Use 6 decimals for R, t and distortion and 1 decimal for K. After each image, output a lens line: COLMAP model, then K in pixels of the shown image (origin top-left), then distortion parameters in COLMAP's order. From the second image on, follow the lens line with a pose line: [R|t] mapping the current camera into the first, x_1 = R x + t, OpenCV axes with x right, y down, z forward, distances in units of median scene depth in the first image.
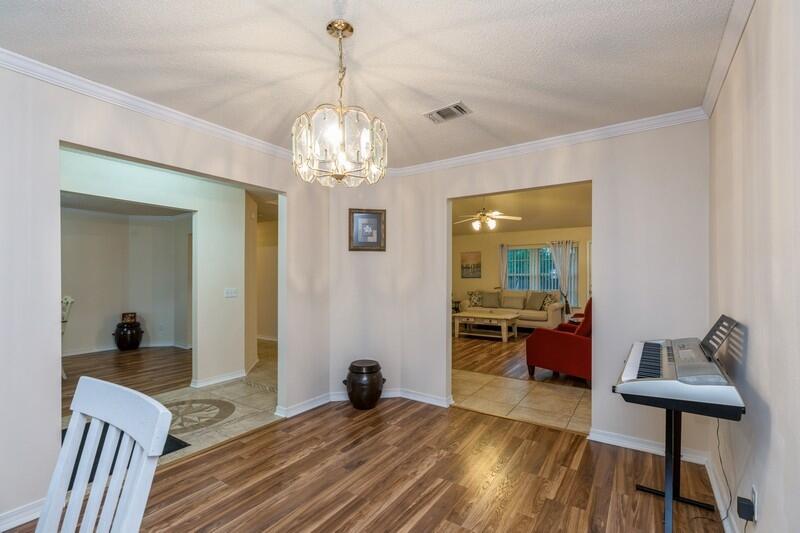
lens RADIAL K [[364.4, 0, 393.8], [0, 364.4, 278.1], [0, 0, 1]] dist [0.002946, 0.000069]
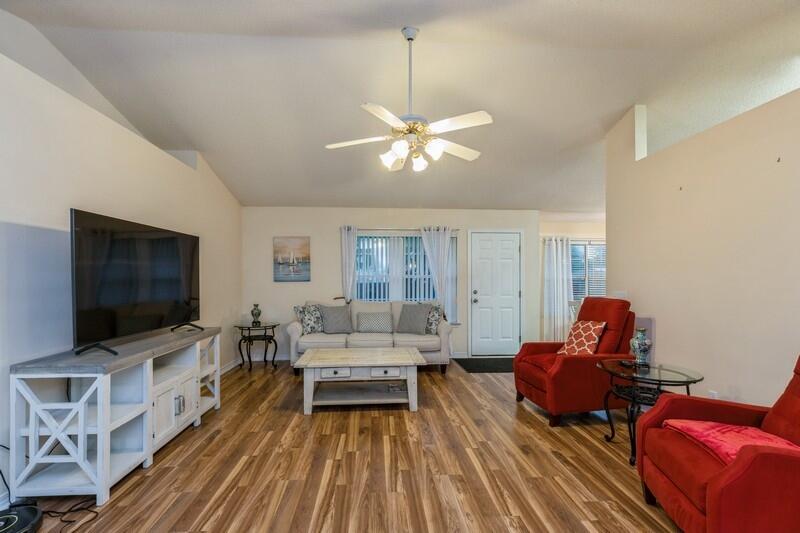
lens RADIAL K [[364.4, 0, 395.8], [0, 364.4, 278.0], [0, 0, 1]] dist [0.002946, 0.000069]
pose [[0.786892, 0.004920, 0.617071, -0.018646], [0.000895, 0.999958, -0.009115, -0.000850], [-0.617090, 0.007725, 0.786855, 0.521490]]
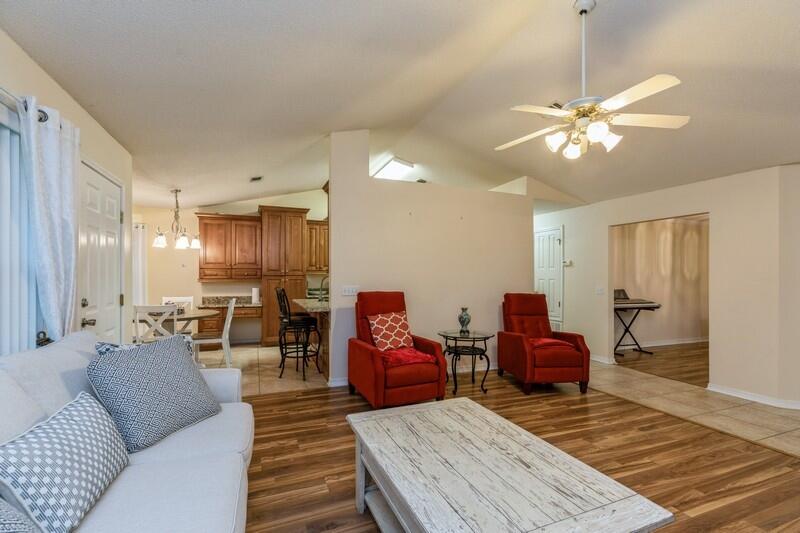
lens RADIAL K [[364.4, 0, 402.4], [0, 364.4, 274.7], [0, 0, 1]] dist [0.002946, 0.000069]
pose [[-0.841629, -0.003224, 0.540047, 0.154010], [-0.003969, 0.999992, -0.000215, -0.002575], [-0.540042, -0.002325, -0.841635, 1.087947]]
